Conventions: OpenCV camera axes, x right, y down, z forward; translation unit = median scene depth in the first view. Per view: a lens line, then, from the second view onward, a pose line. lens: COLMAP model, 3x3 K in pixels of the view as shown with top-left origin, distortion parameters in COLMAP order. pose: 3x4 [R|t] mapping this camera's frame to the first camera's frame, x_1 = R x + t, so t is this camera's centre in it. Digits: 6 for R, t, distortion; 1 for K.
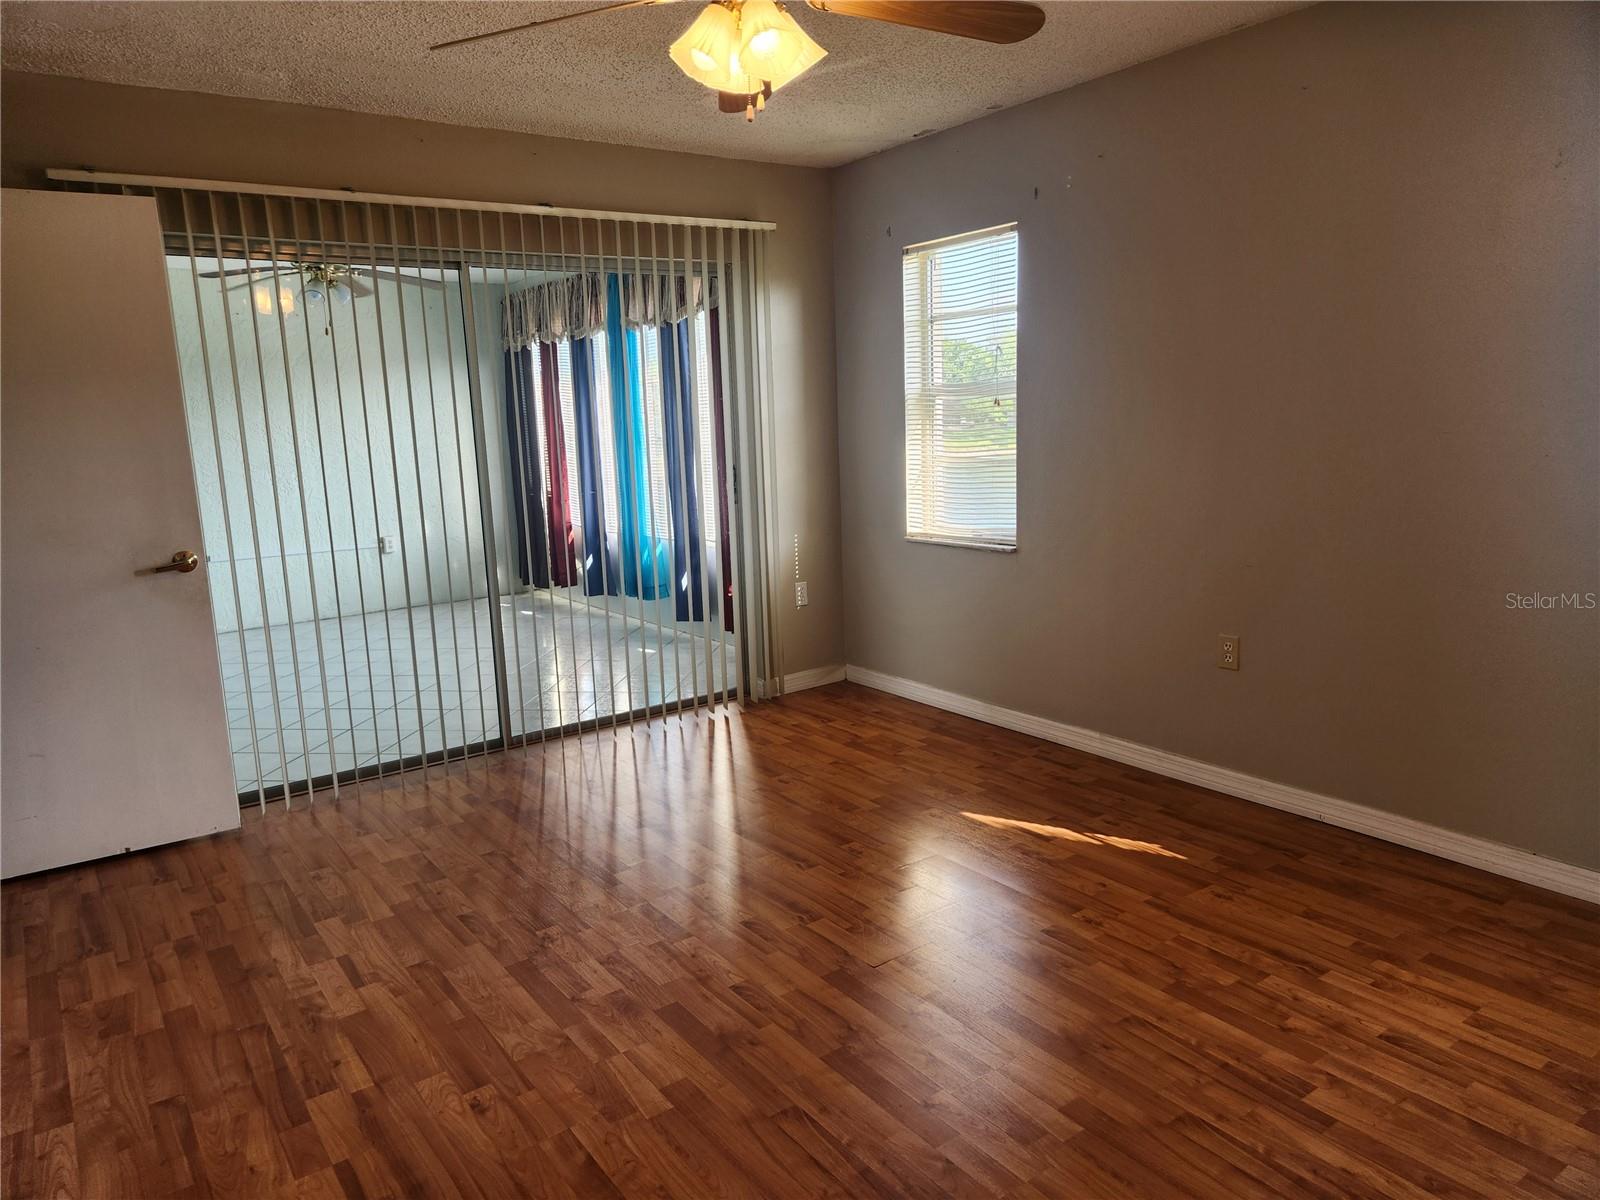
lens RADIAL K [[1069.1, 0, 787.9], [0, 1069.1, 613.0], [0, 0, 1]] dist [0.045530, -0.025887]
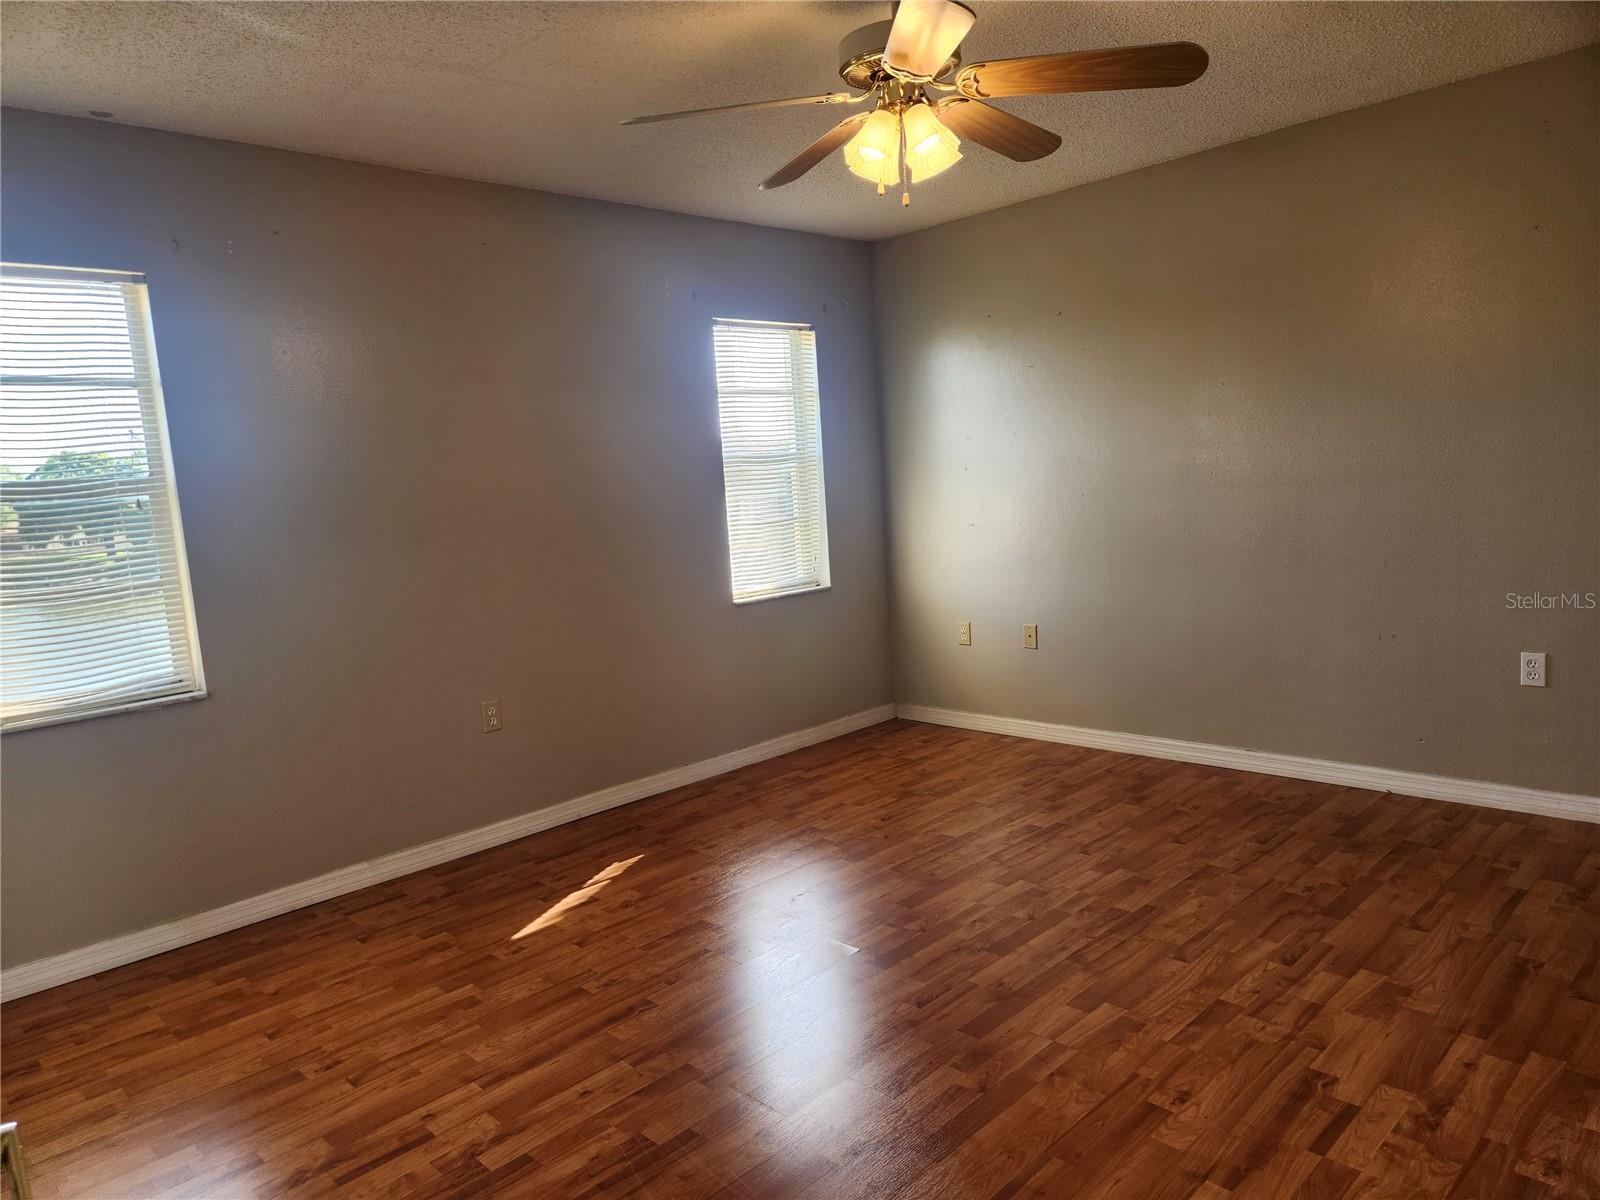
lens RADIAL K [[1069.1, 0, 792.5], [0, 1069.1, 603.2], [0, 0, 1]] dist [0.045530, -0.025887]
pose [[-0.150656, -0.072928, 0.985893, -0.830674], [0.260877, 0.958992, 0.110804, -0.132752], [-0.953544, 0.273890, -0.125453, 0.938072]]
